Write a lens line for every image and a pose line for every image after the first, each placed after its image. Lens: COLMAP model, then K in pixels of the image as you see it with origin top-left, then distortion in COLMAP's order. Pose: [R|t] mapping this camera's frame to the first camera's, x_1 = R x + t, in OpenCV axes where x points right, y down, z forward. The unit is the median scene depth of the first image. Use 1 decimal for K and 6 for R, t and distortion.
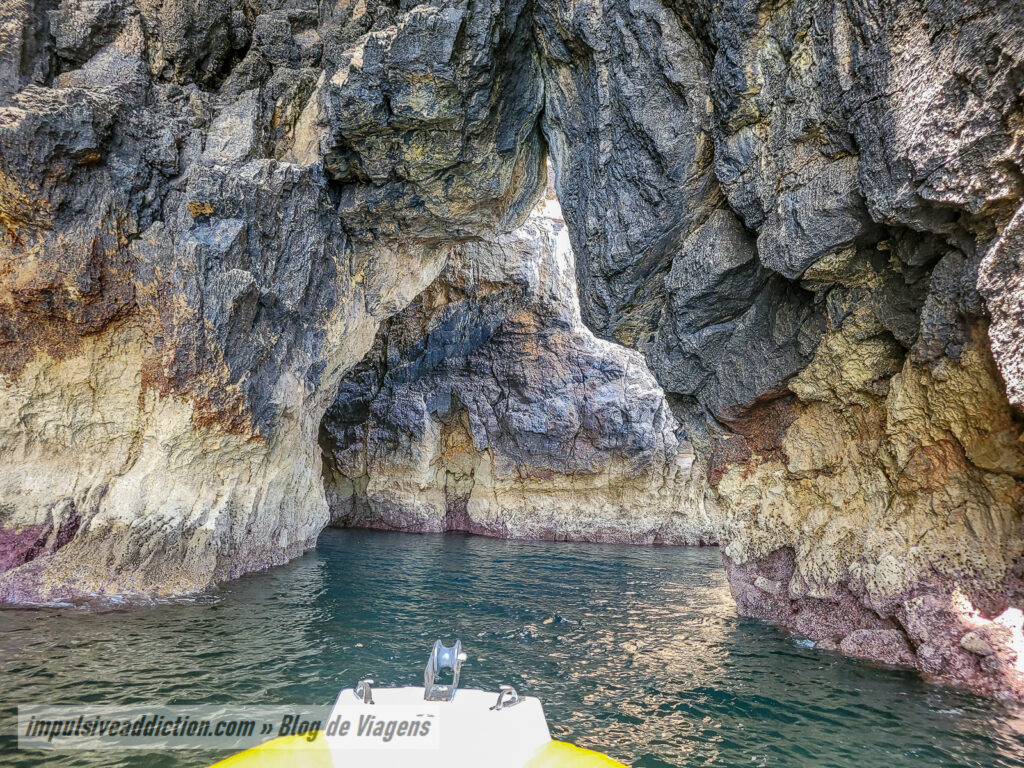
lens RADIAL K [[736.9, 0, 530.2], [0, 736.9, 379.2], [0, 0, 1]] dist [0.042593, -0.041946]
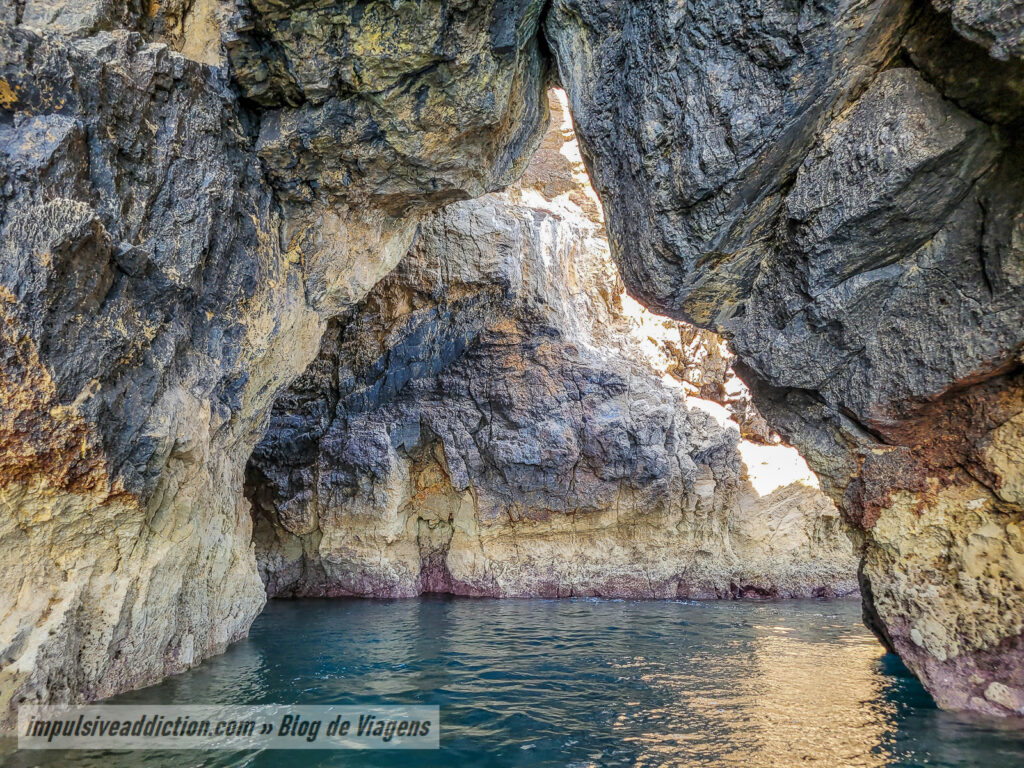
lens RADIAL K [[736.9, 0, 530.2], [0, 736.9, 379.2], [0, 0, 1]] dist [0.042593, -0.041946]
pose [[0.996761, -0.049473, 0.063400, -0.067950], [0.052236, 0.997721, -0.042699, 0.025100], [-0.061143, 0.045872, 0.997074, 0.338768]]
